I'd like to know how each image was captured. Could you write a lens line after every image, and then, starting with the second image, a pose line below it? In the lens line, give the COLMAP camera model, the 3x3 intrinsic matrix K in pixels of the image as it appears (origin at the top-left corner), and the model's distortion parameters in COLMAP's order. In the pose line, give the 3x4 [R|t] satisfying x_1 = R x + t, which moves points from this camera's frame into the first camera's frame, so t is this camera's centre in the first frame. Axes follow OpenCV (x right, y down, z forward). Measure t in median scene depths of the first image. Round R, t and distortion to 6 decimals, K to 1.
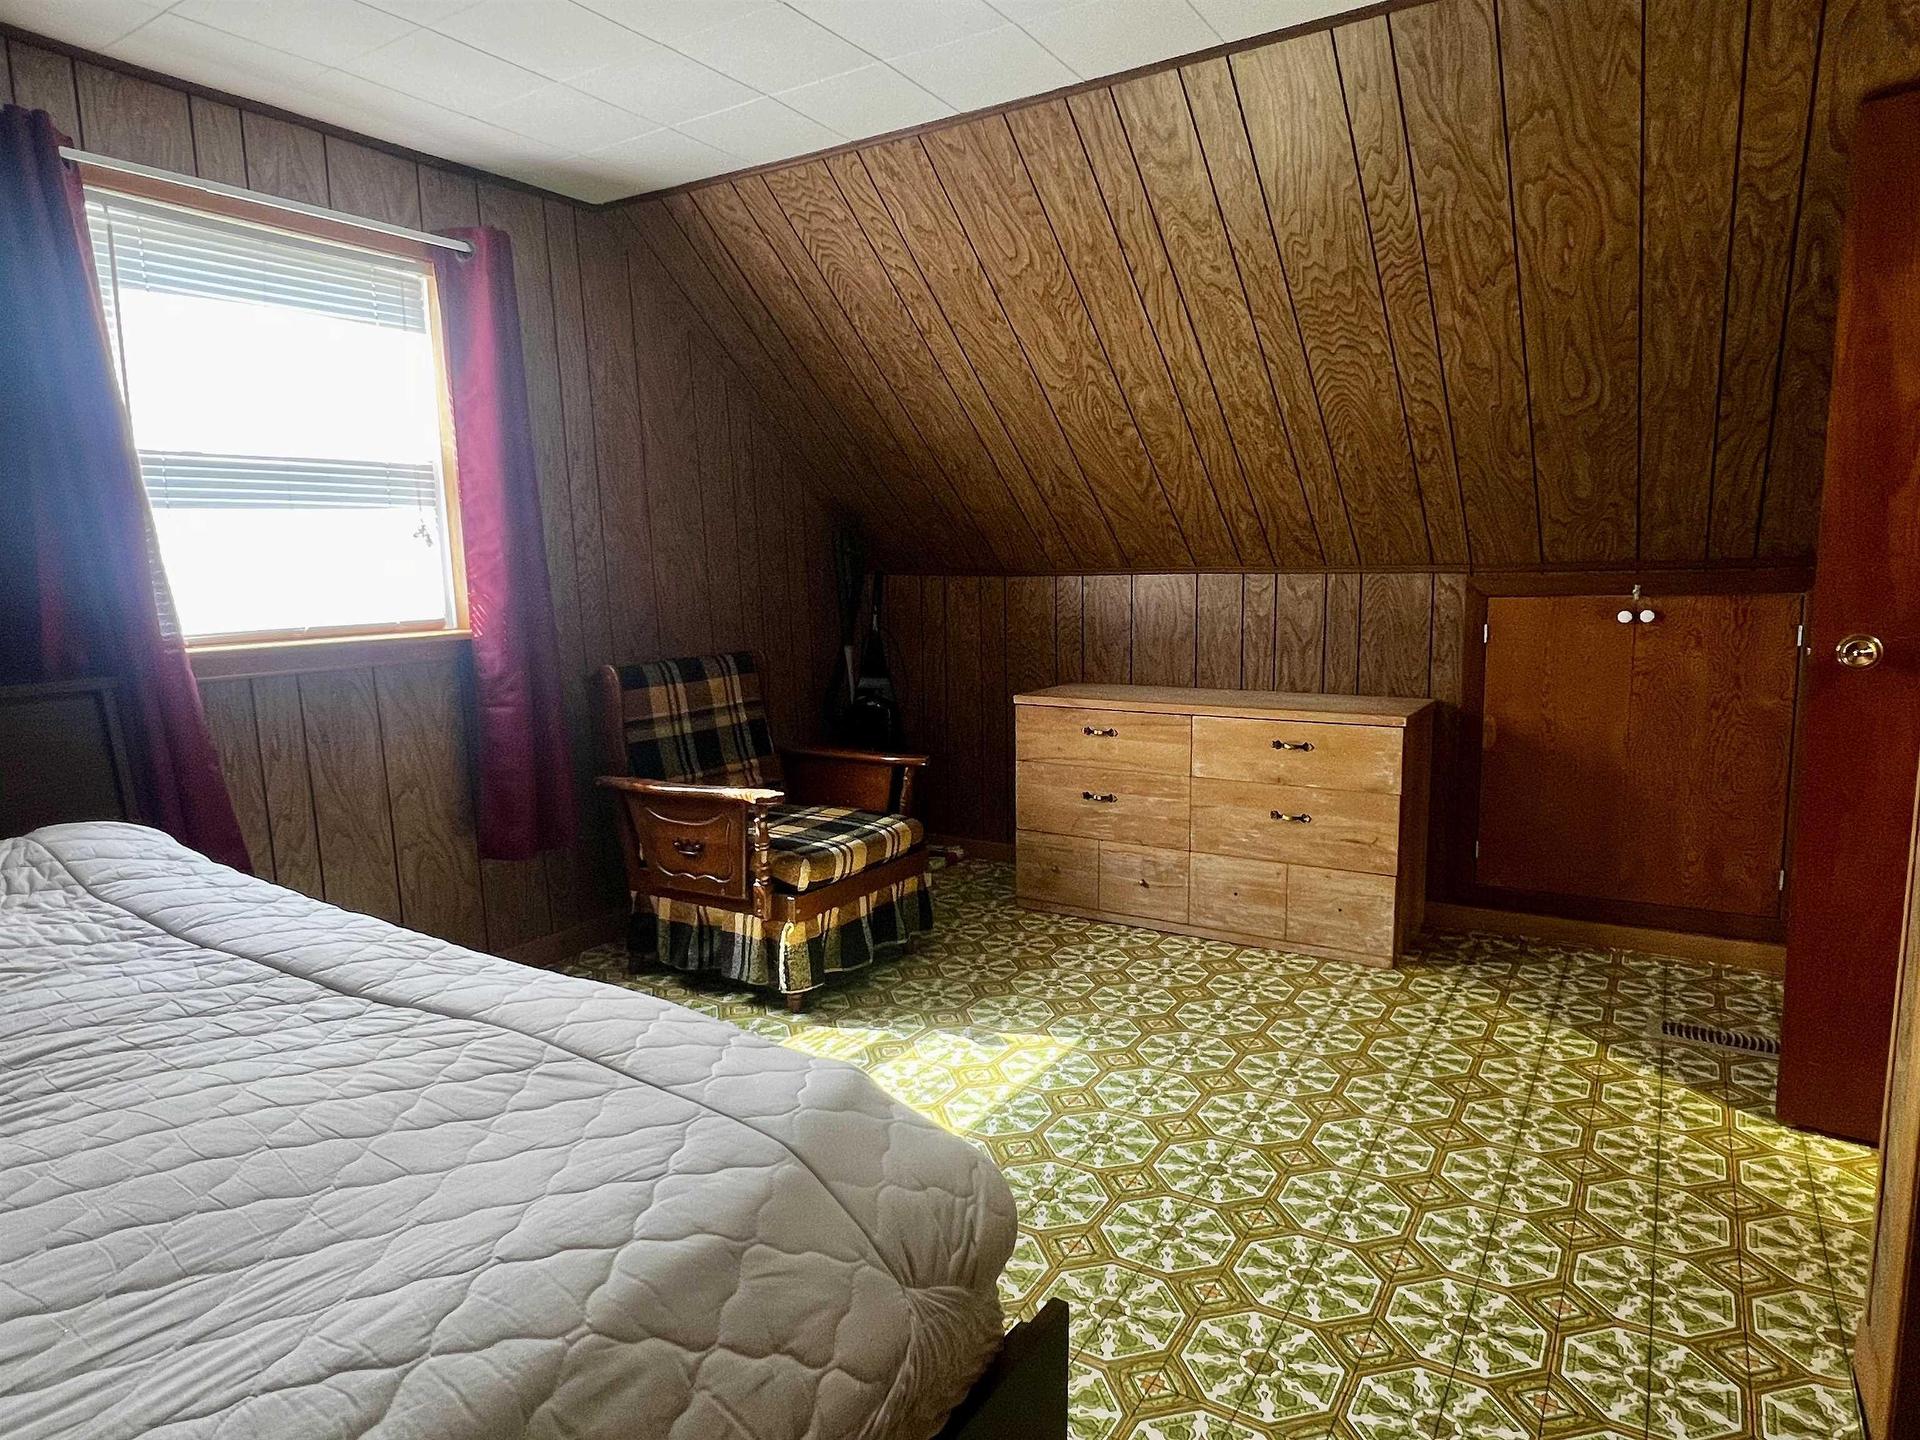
lens RADIAL K [[1274.6, 0, 961.5], [0, 1274.6, 728.2], [0, 0, 1]] dist [-0.001178, -0.002741]
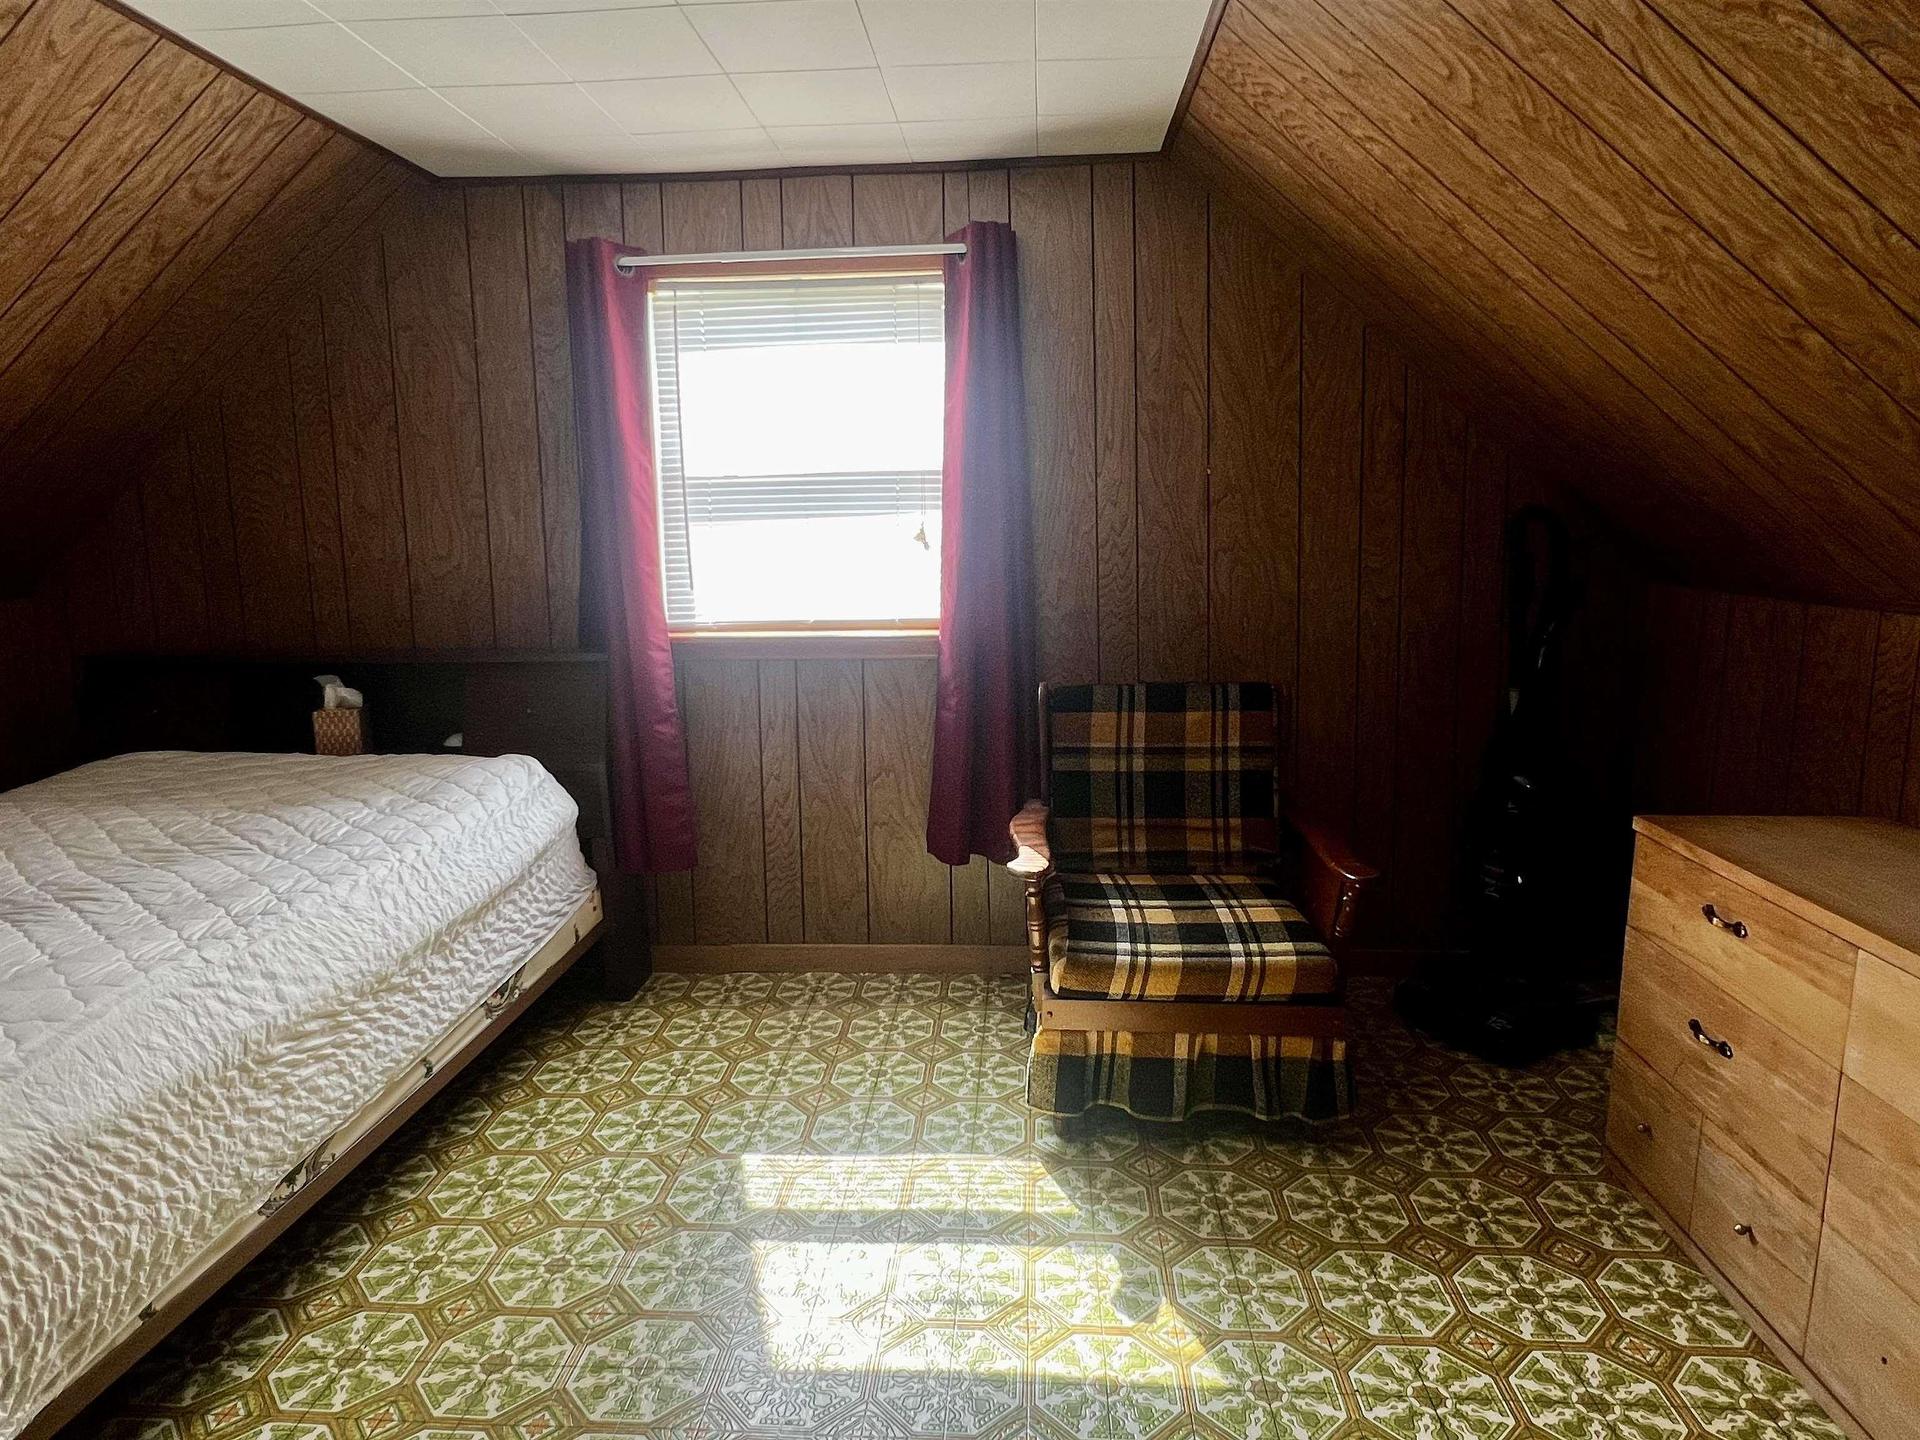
lens RADIAL K [[1204.2, 0, 943.7], [0, 1204.2, 718.7], [0, 0, 1]] dist [-0.004165, -0.002951]
pose [[0.413559, 0.159480, -0.896401, 0.473003], [-0.108200, 0.986172, 0.125533, -0.124620], [0.904025, 0.045075, 0.425096, 0.570260]]
